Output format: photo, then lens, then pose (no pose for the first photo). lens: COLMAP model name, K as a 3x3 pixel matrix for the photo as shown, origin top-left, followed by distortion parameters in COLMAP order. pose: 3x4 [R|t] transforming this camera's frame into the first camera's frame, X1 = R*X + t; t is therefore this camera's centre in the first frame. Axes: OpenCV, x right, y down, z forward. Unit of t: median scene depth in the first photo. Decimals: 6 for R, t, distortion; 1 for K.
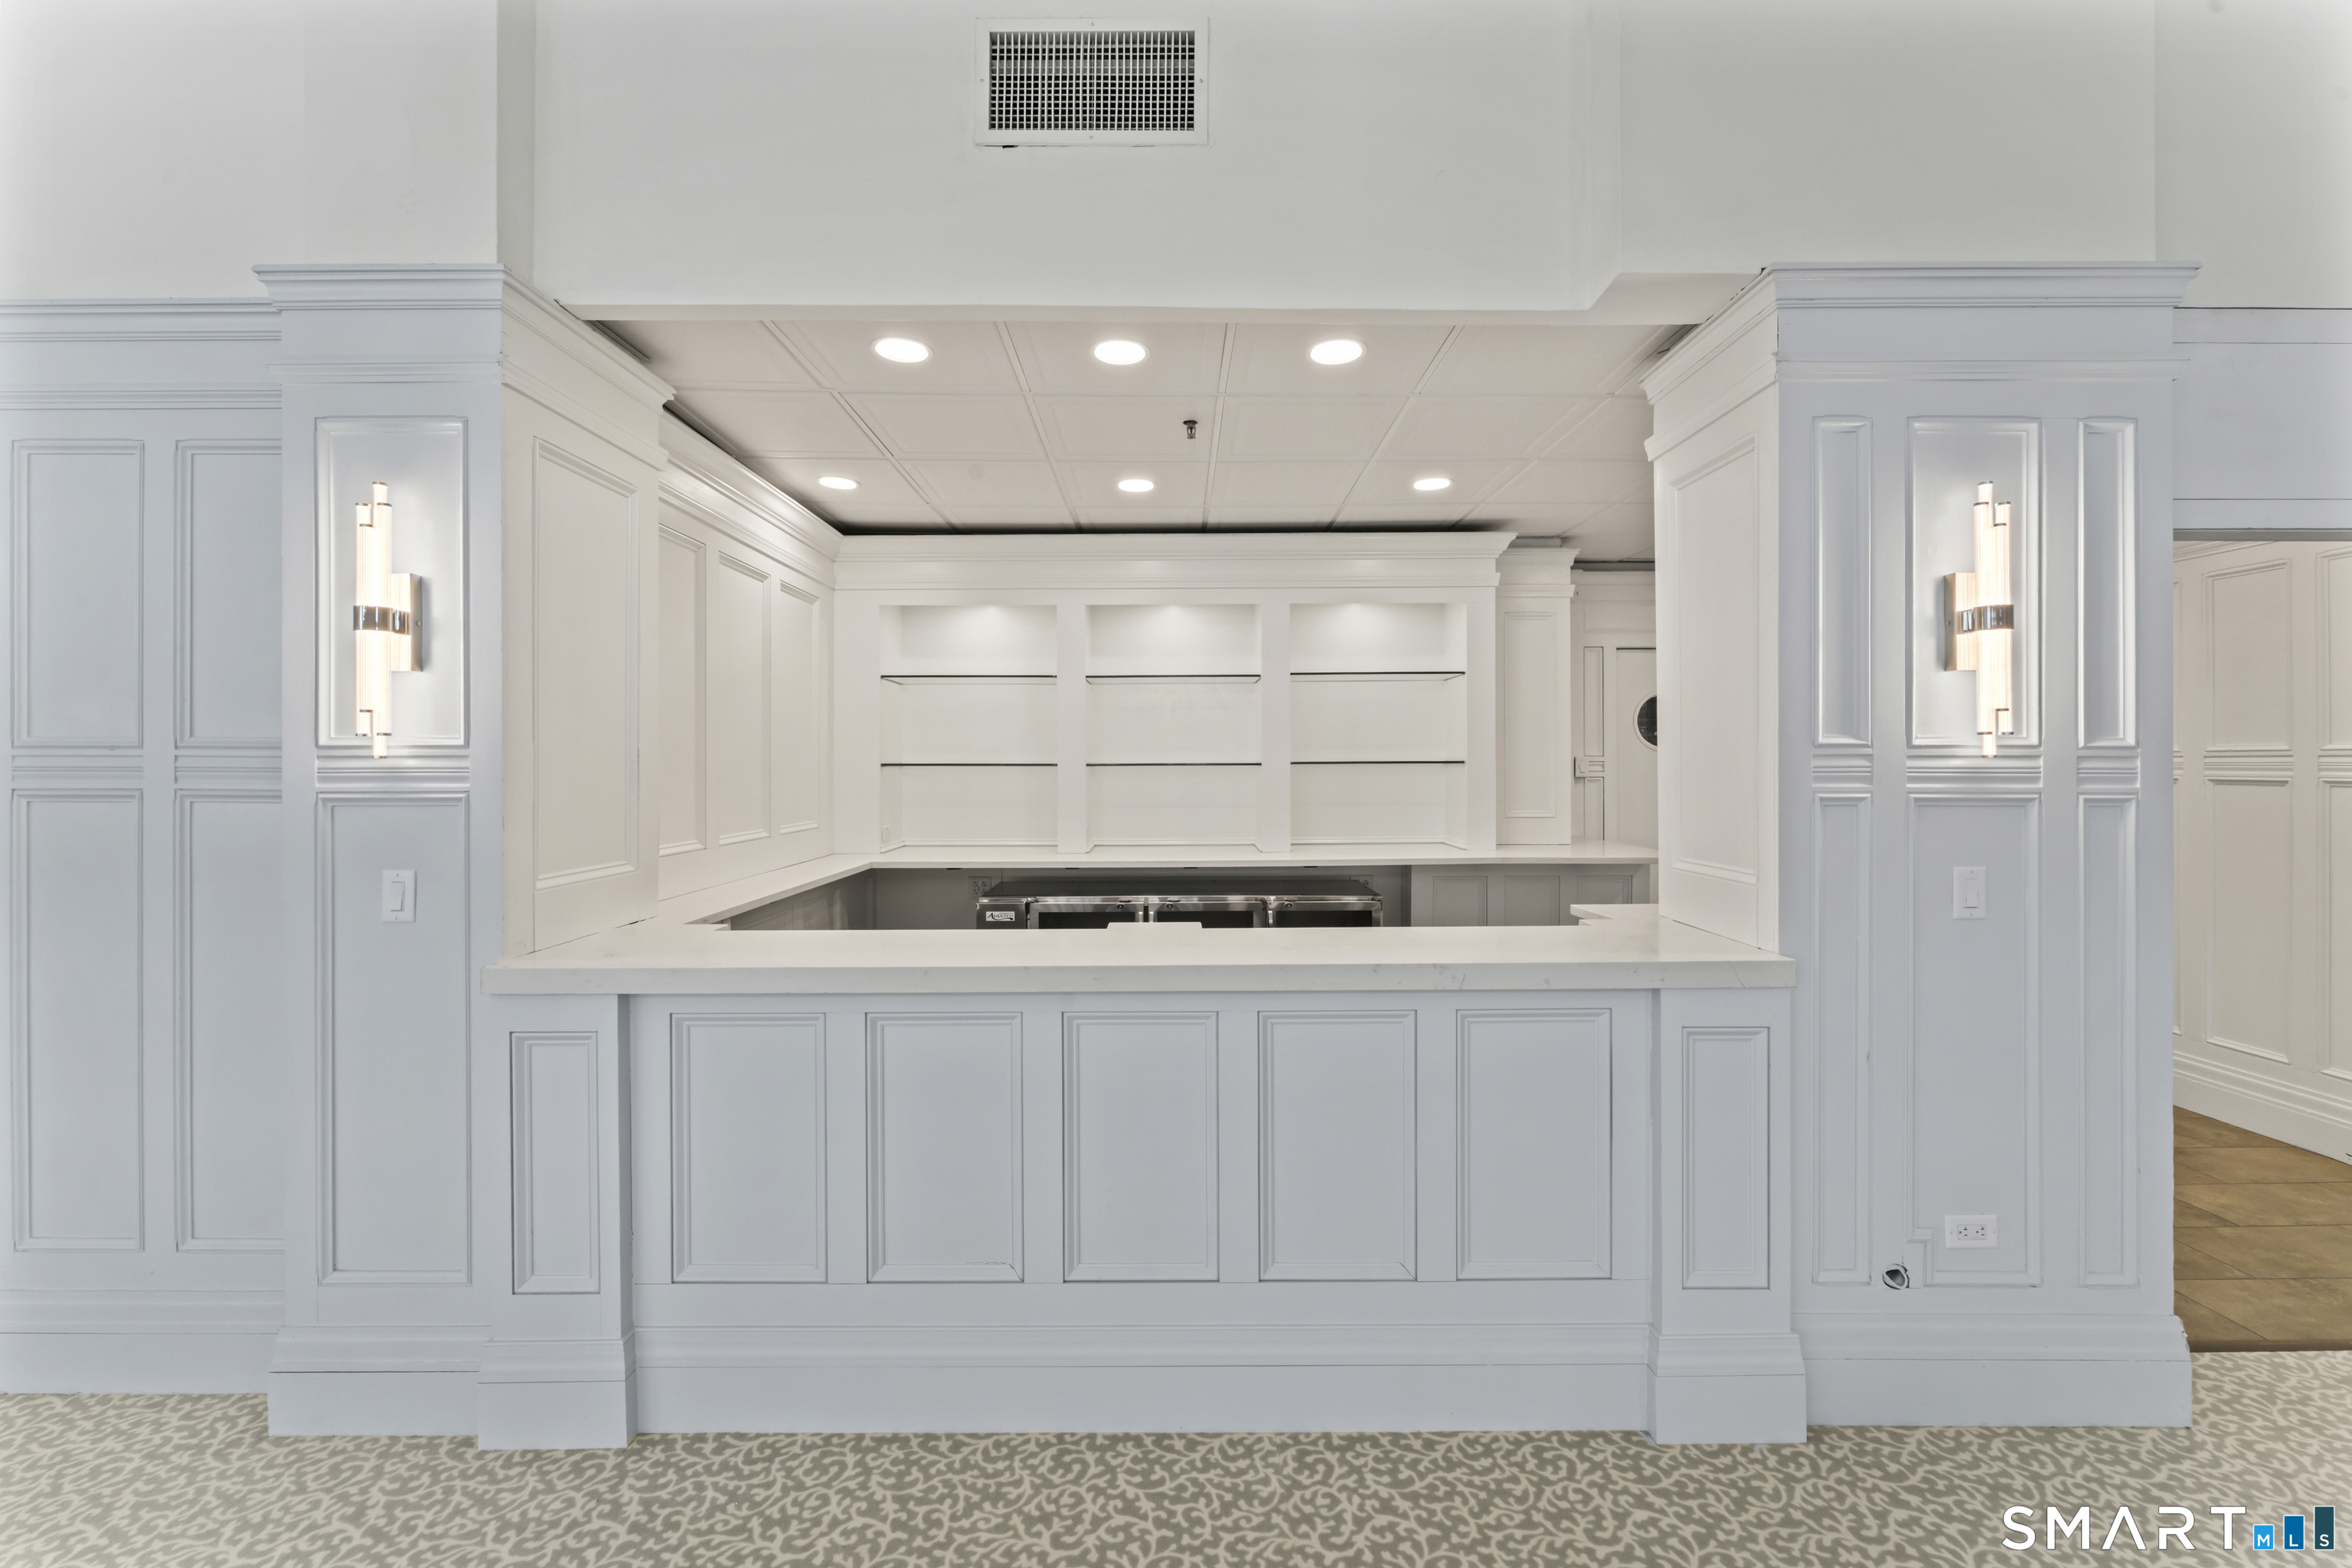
lens RADIAL K [[963.5, 0, 1180.9], [0, 963.5, 751.4], [0, 0, 1]] dist [-0.003836, -0.000928]
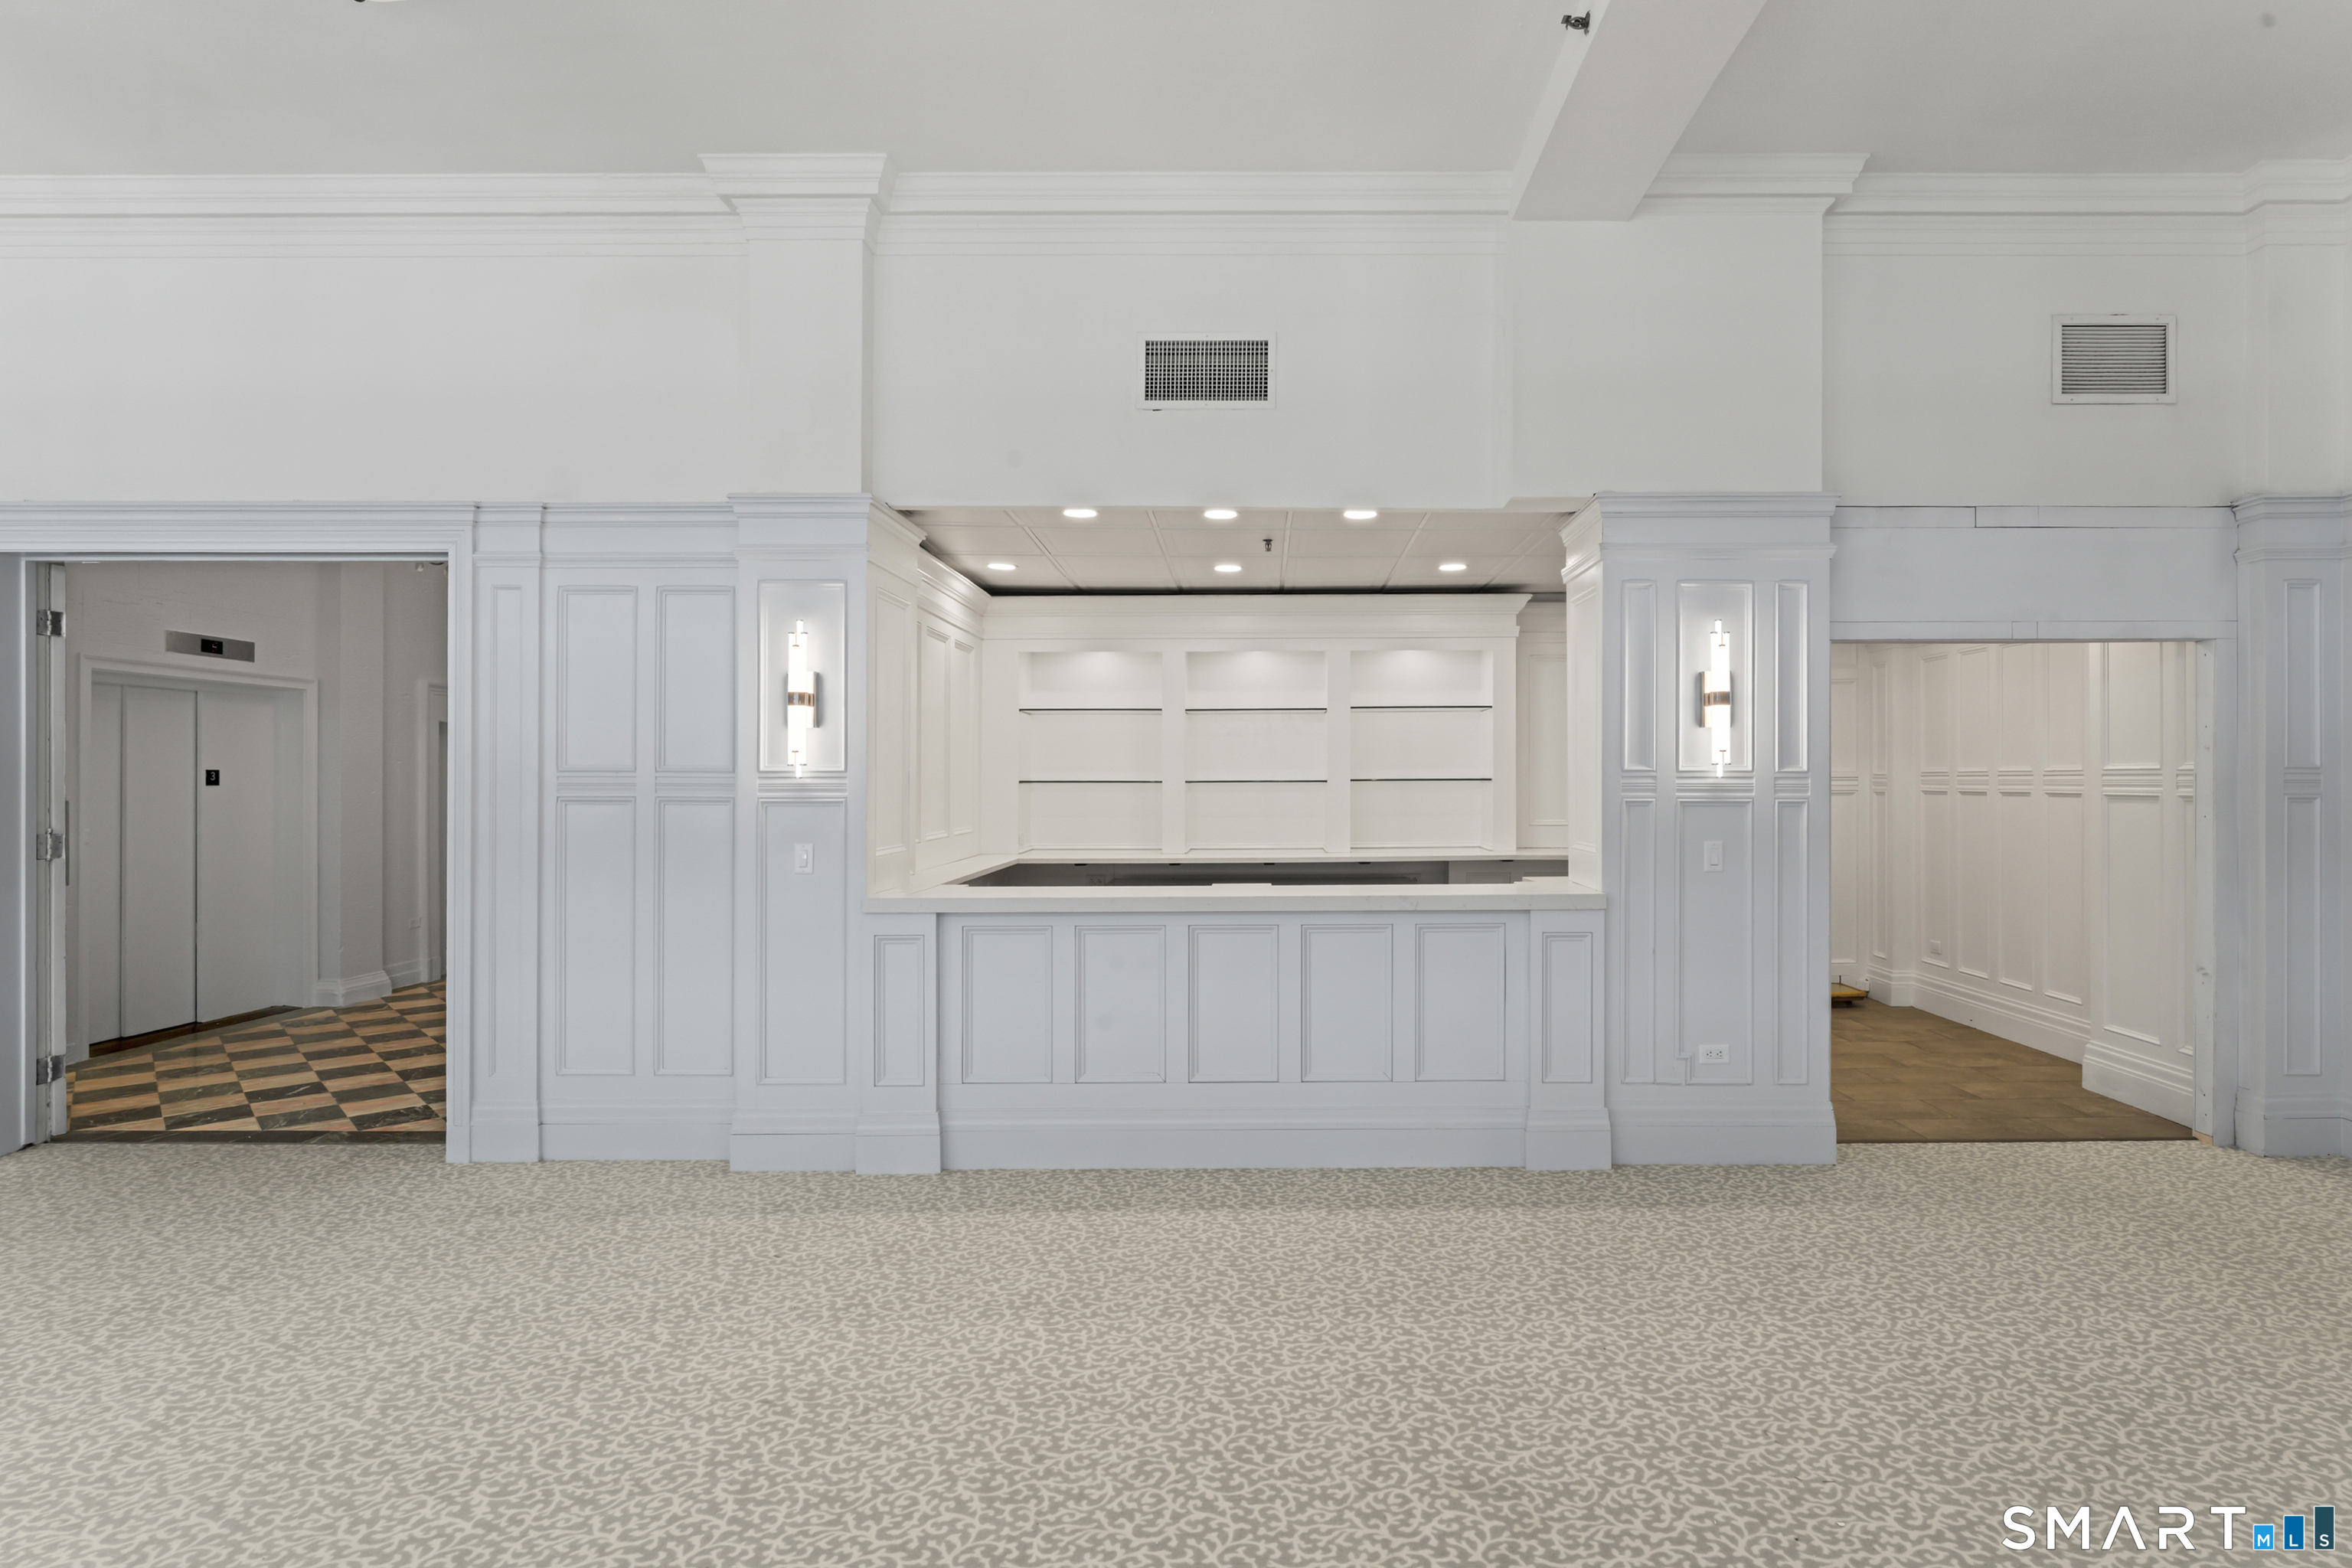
lens RADIAL K [[1180.2, 0, 1267.7], [0, 1180.2, 778.6], [0, 0, 1]] dist [0.001606, 0.000426]
pose [[0.999985, 0.001729, 0.005274, 0.002336], [-0.001733, 0.999998, 0.000682, 0.001381], [-0.005273, -0.000691, 0.999986, -0.282677]]
